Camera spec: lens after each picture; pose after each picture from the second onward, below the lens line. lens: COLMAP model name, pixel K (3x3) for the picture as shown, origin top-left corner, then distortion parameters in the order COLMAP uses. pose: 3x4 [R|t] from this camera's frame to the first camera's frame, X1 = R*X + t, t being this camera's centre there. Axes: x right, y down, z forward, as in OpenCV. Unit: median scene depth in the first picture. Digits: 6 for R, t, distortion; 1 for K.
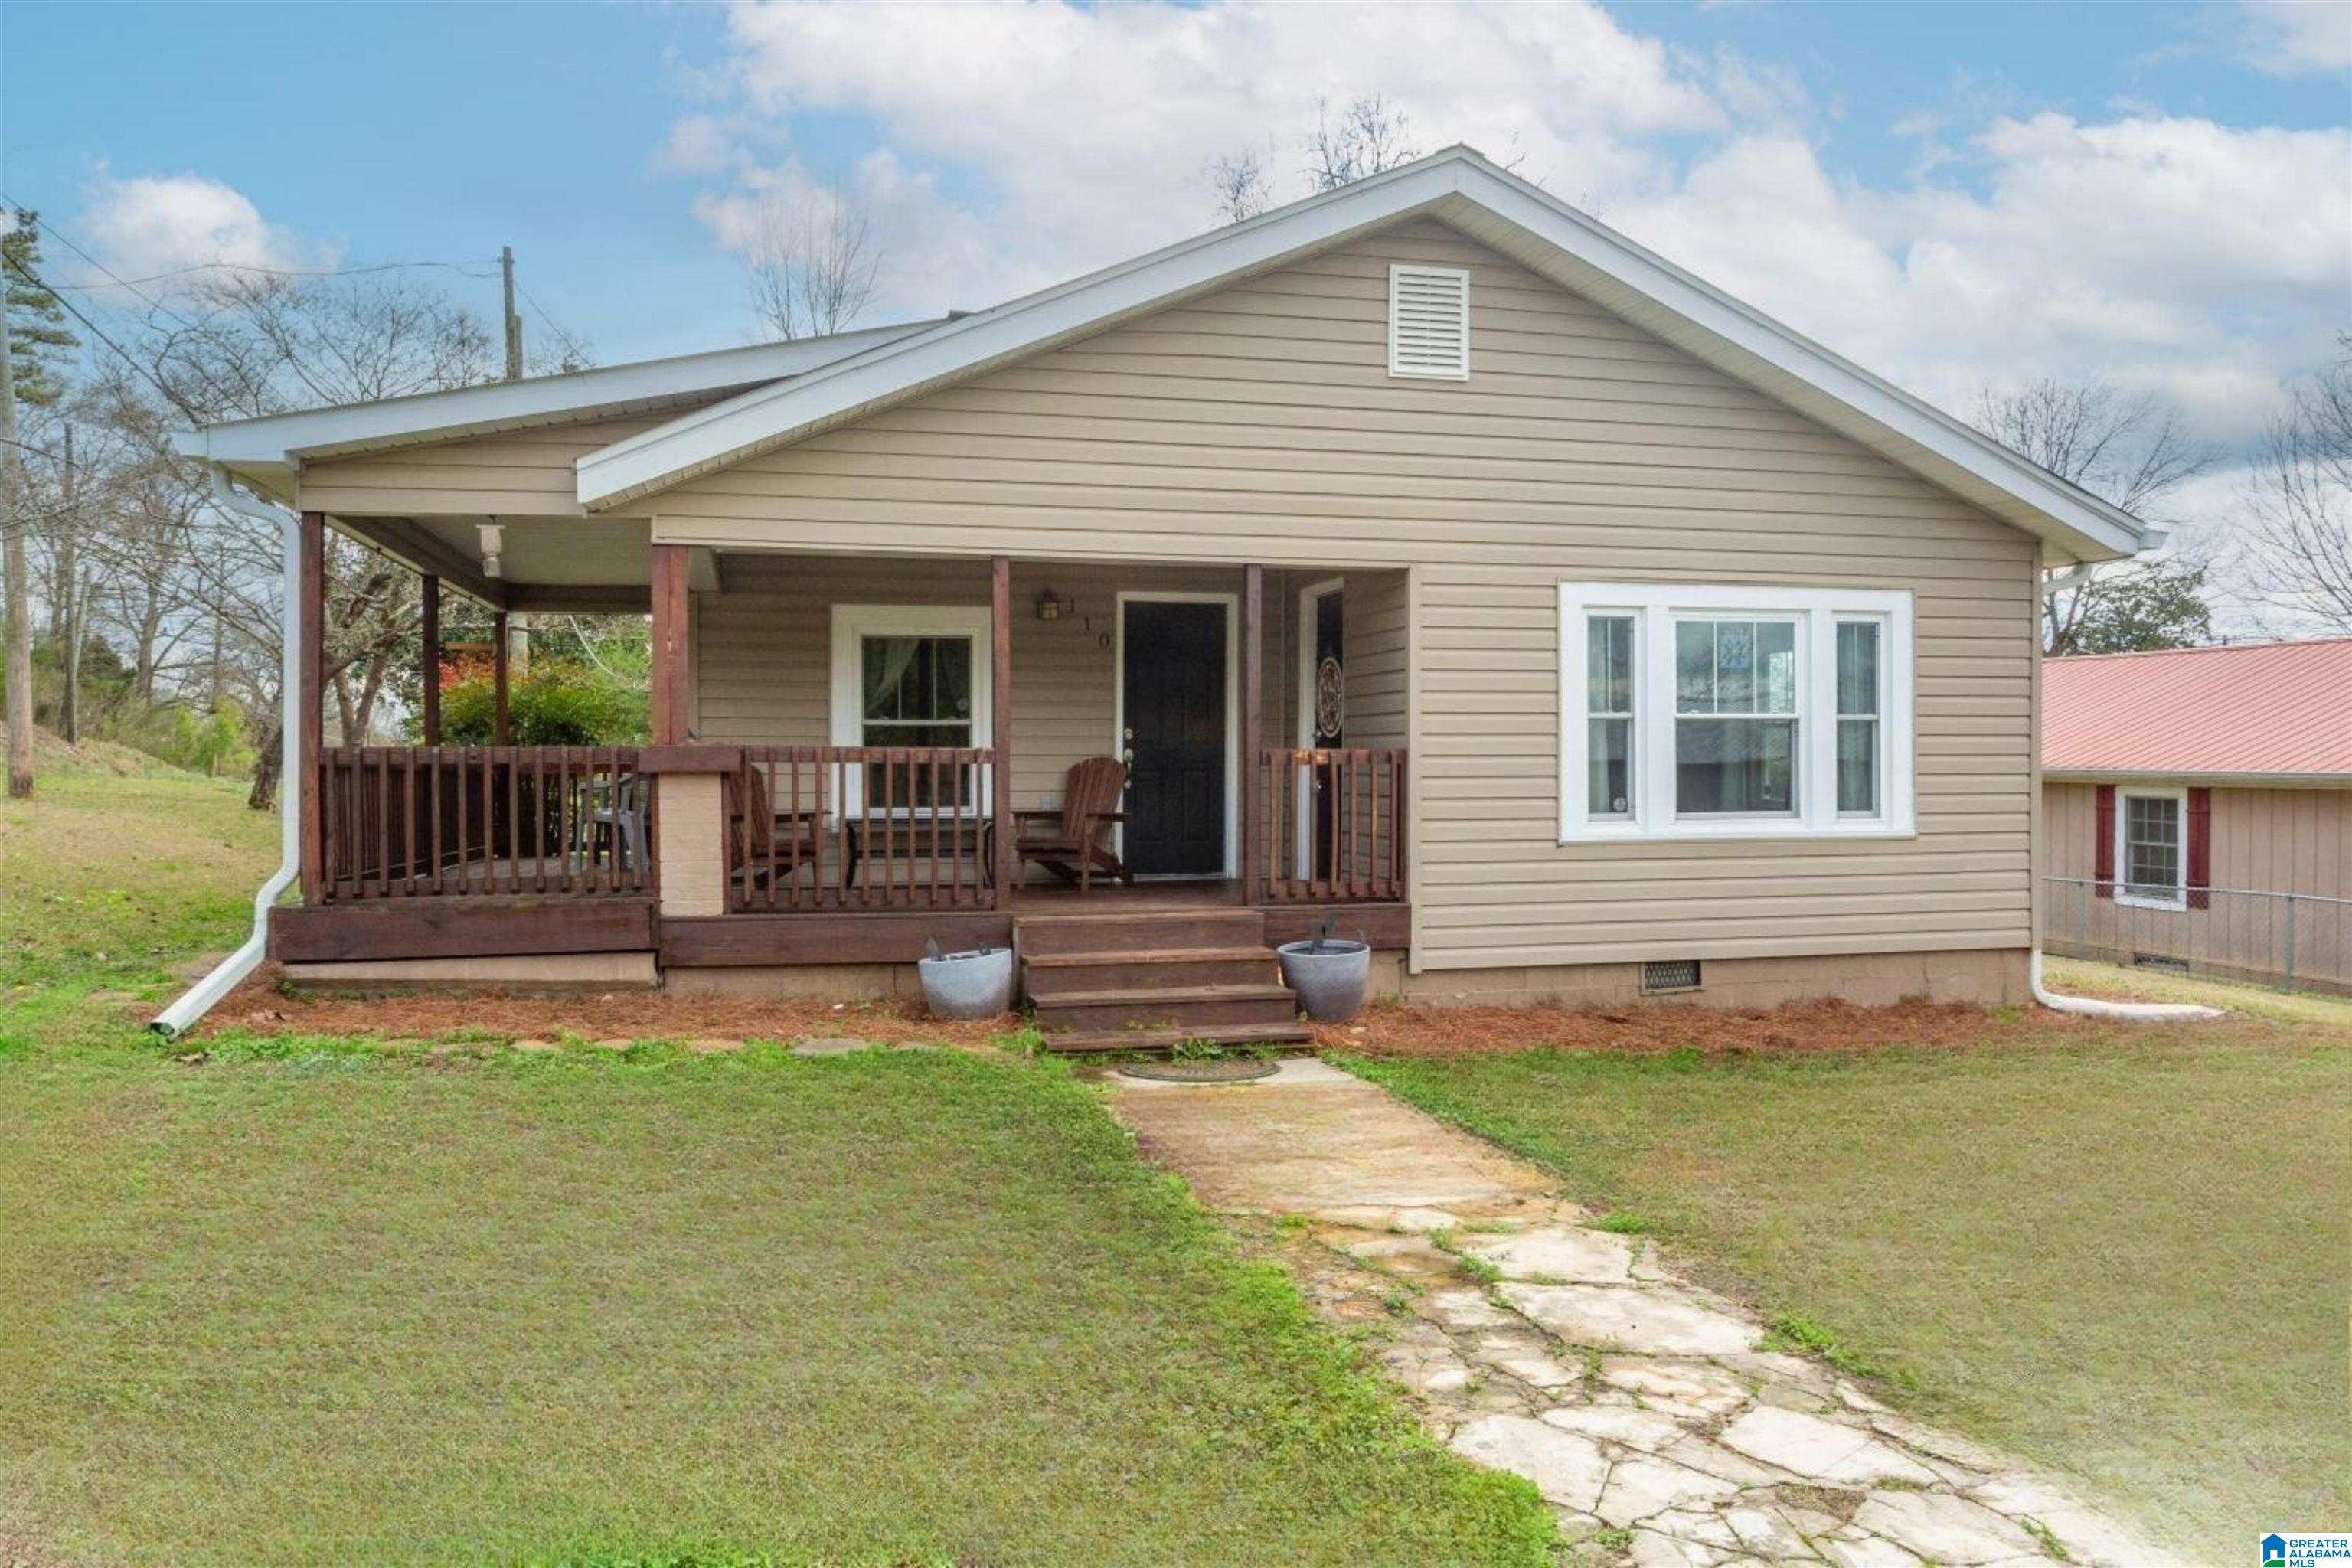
lens RADIAL K [[1677.7, 0, 1175.0], [0, 1677.7, 772.0], [0, 0, 1]] dist [0.001764, -0.000888]
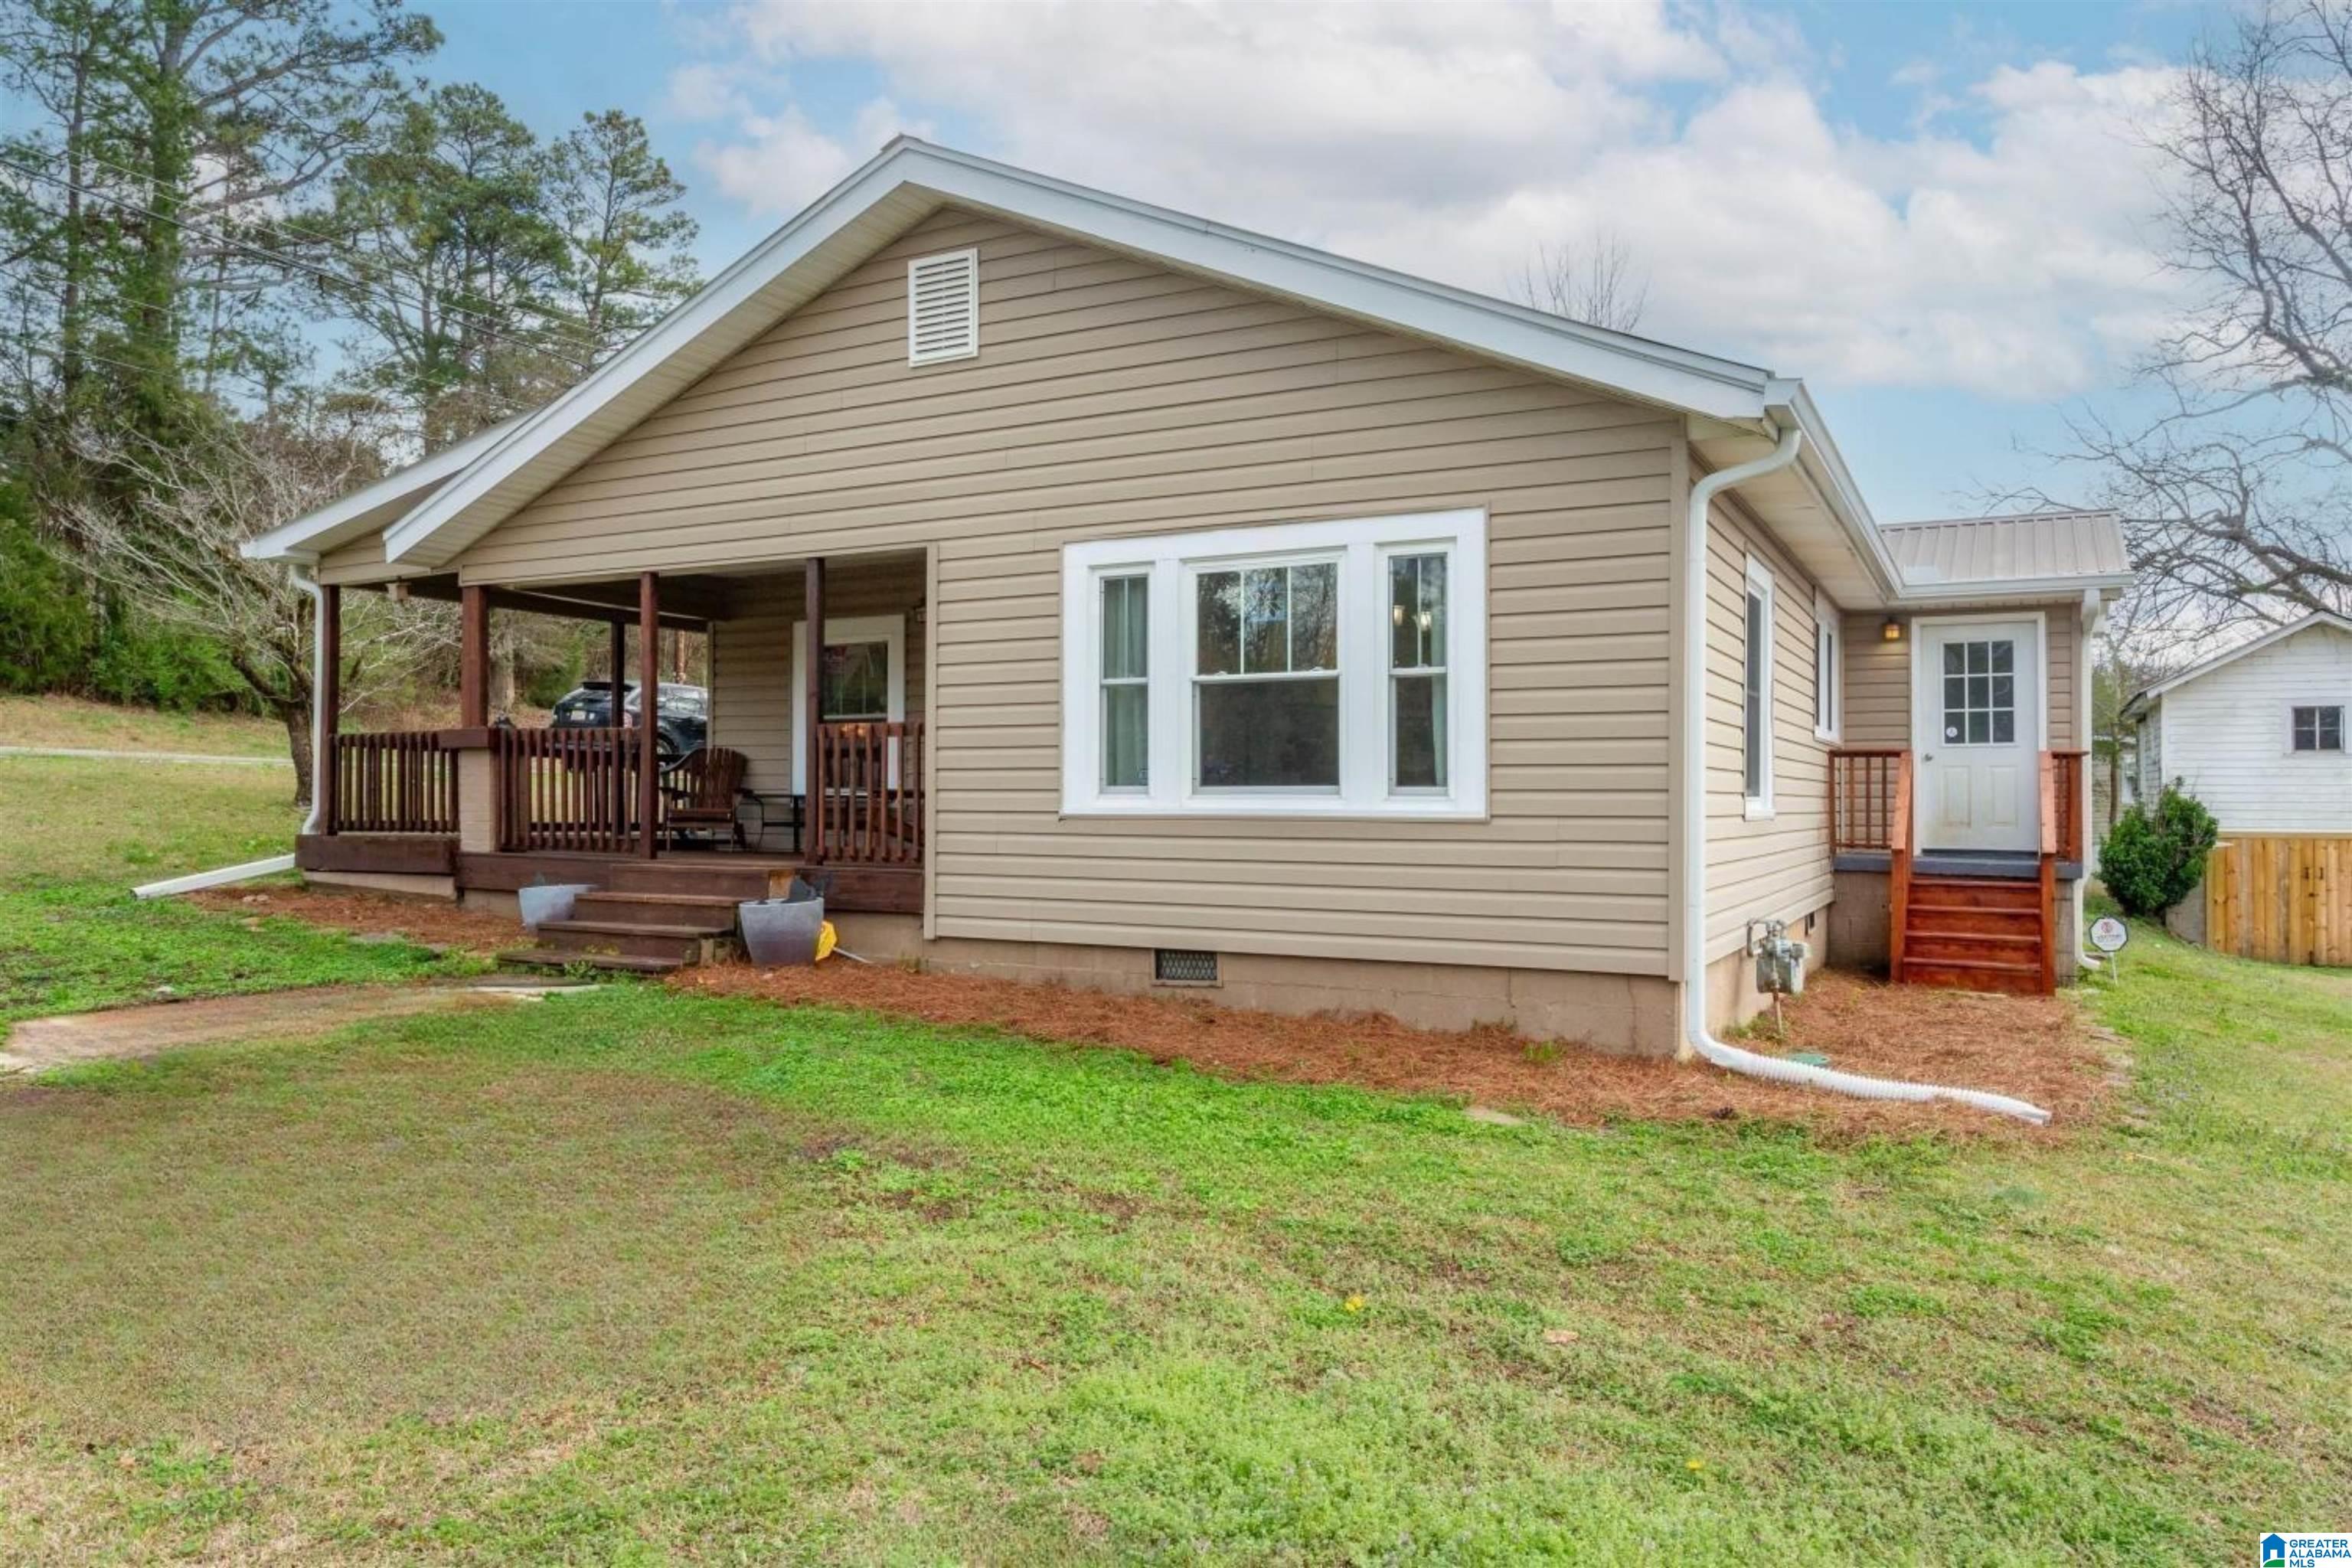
lens RADIAL K [[1559.5, 0, 1165.9], [0, 1559.5, 769.4], [0, 0, 1]] dist [0.005399, 0.008684]
pose [[0.732886, -0.007212, -0.680313, 0.875130], [-0.010771, 0.999696, -0.022201, 0.034837], [0.680266, 0.023598, 0.732586, 0.383677]]
